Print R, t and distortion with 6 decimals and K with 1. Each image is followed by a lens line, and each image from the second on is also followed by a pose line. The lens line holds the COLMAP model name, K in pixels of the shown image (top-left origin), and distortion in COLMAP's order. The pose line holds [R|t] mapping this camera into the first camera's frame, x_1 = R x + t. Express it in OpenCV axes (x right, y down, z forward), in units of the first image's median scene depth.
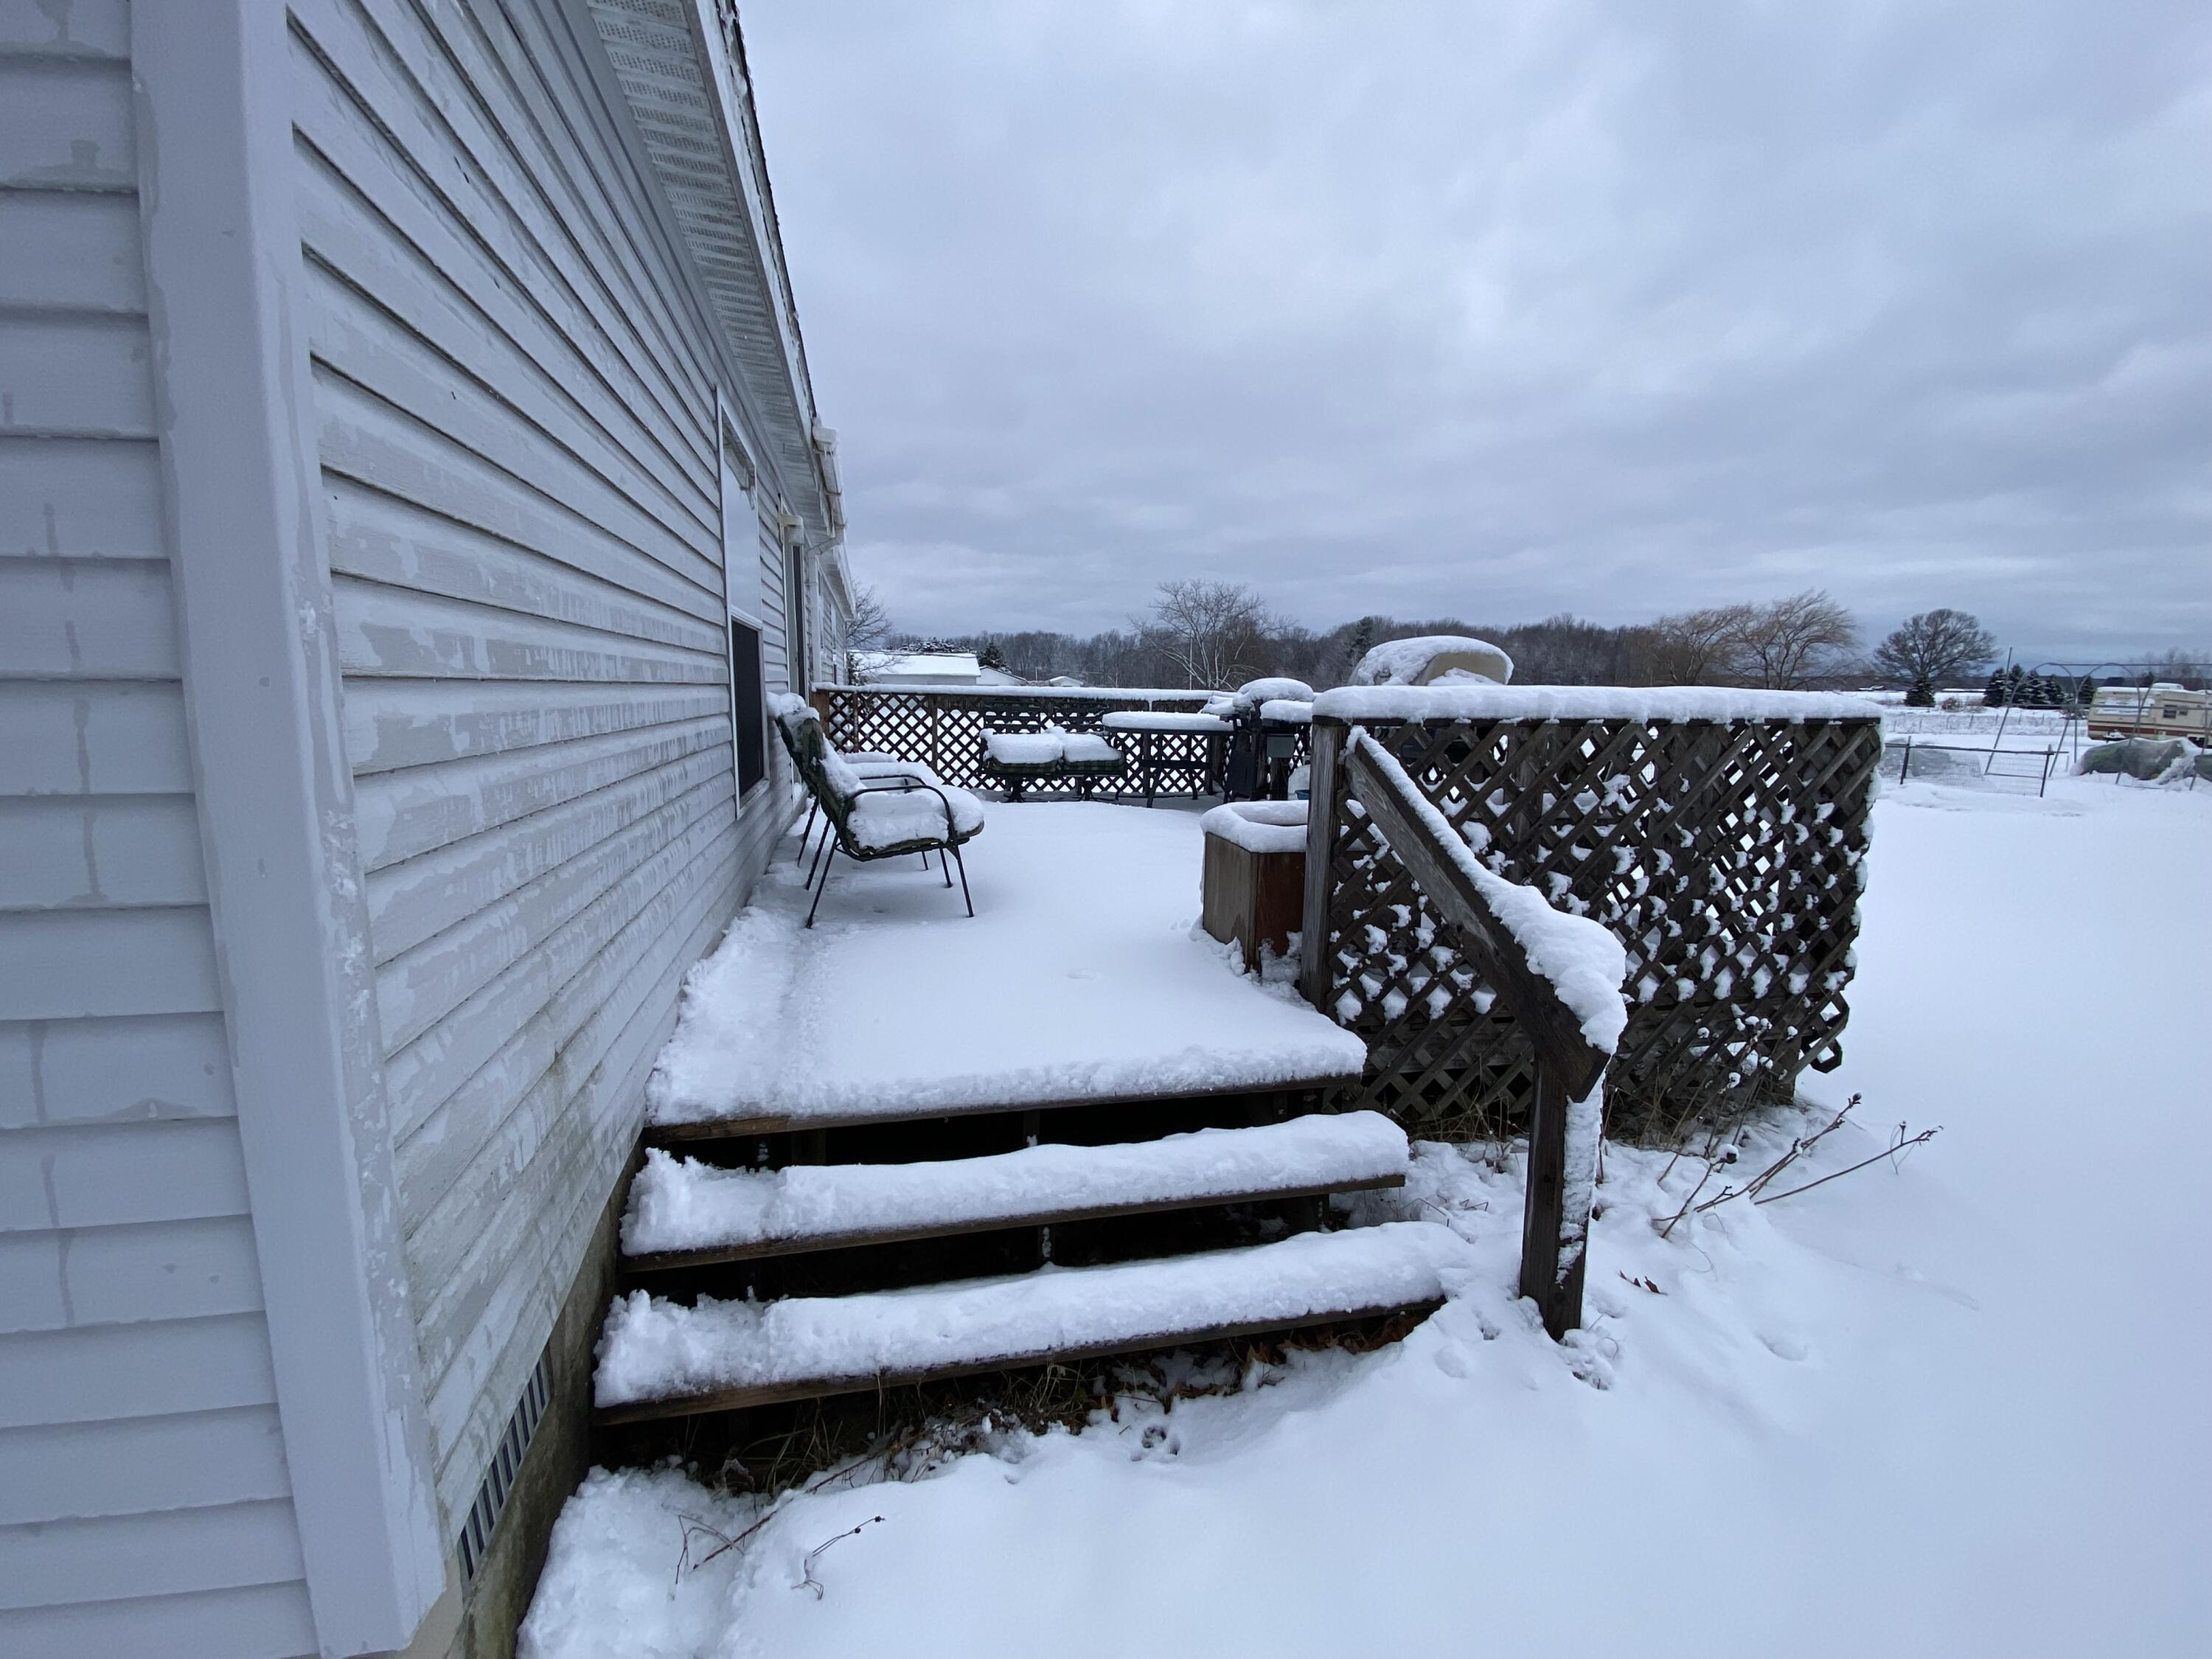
lens RADIAL K [[984.1, 0, 1093.0], [0, 984.1, 841.2], [0, 0, 1]] dist [0.003313, -0.000325]
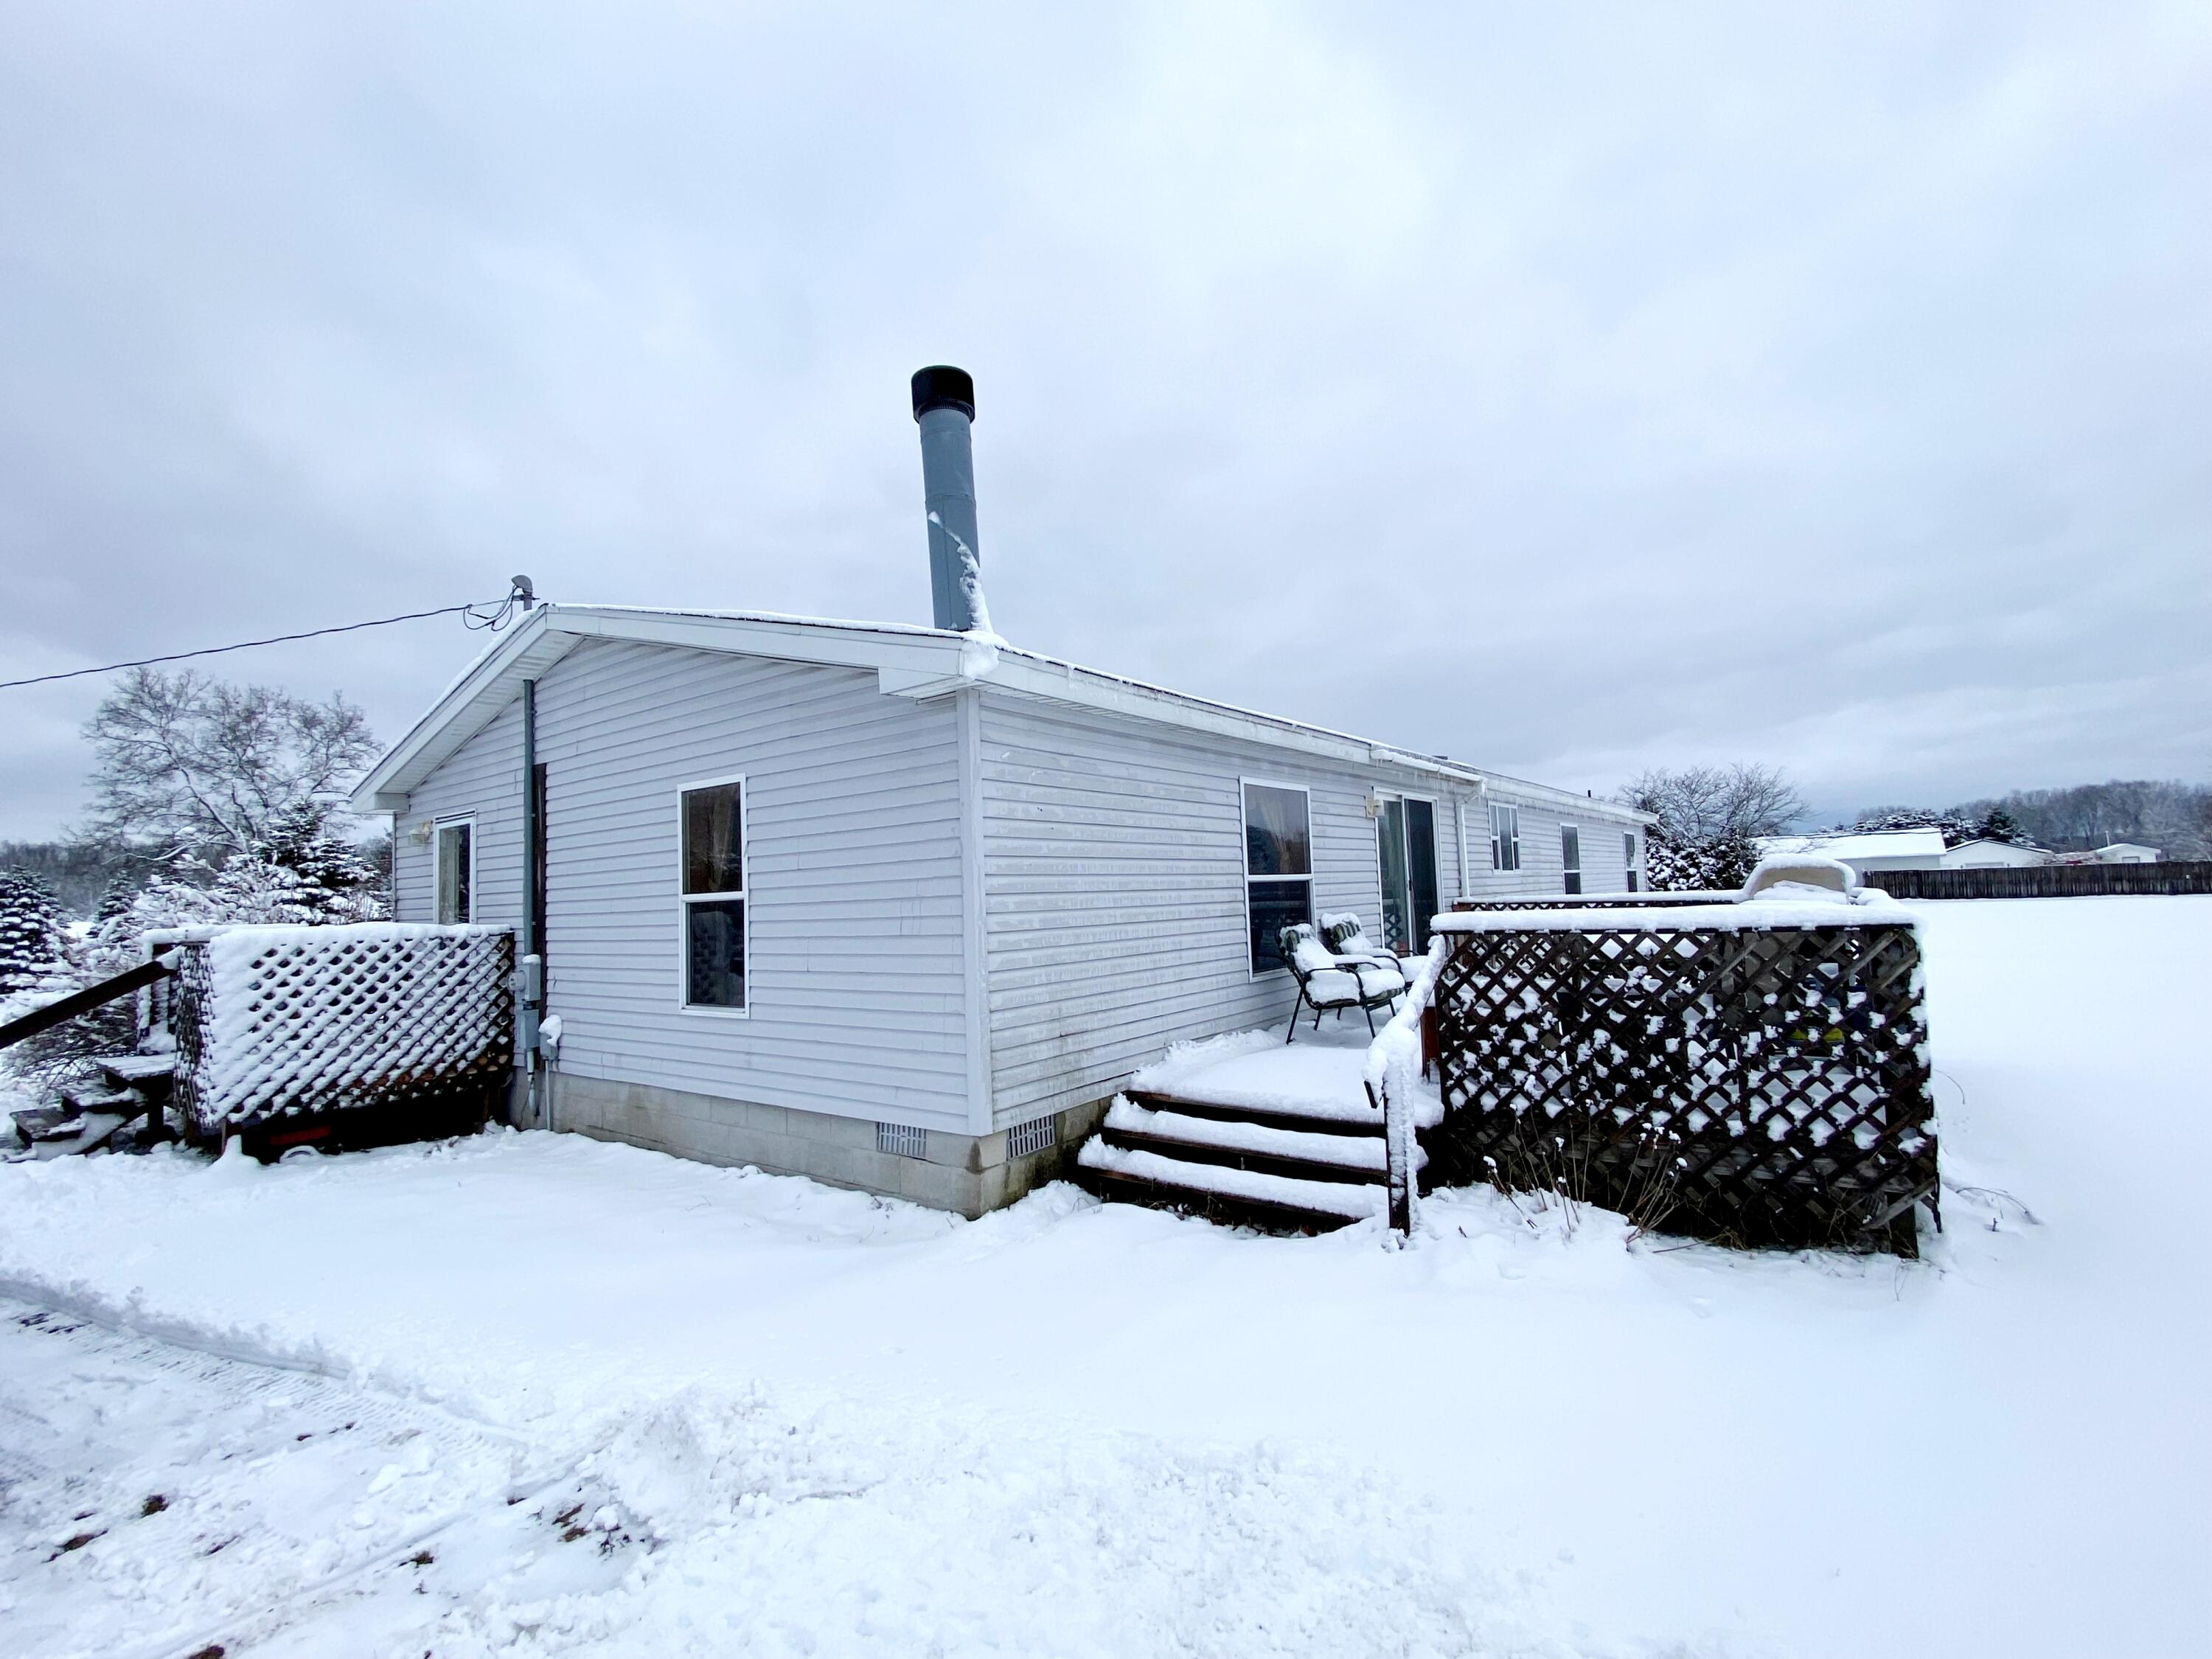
lens RADIAL K [[984.1, 0, 1125.0], [0, 984.1, 832.1], [0, 0, 1]] dist [0.003313, -0.000325]
pose [[0.646480, -0.088382, -0.757794, 1.179332], [-0.068824, 0.982461, -0.173300, 0.046606], [0.759820, 0.164190, 0.629059, -0.581503]]
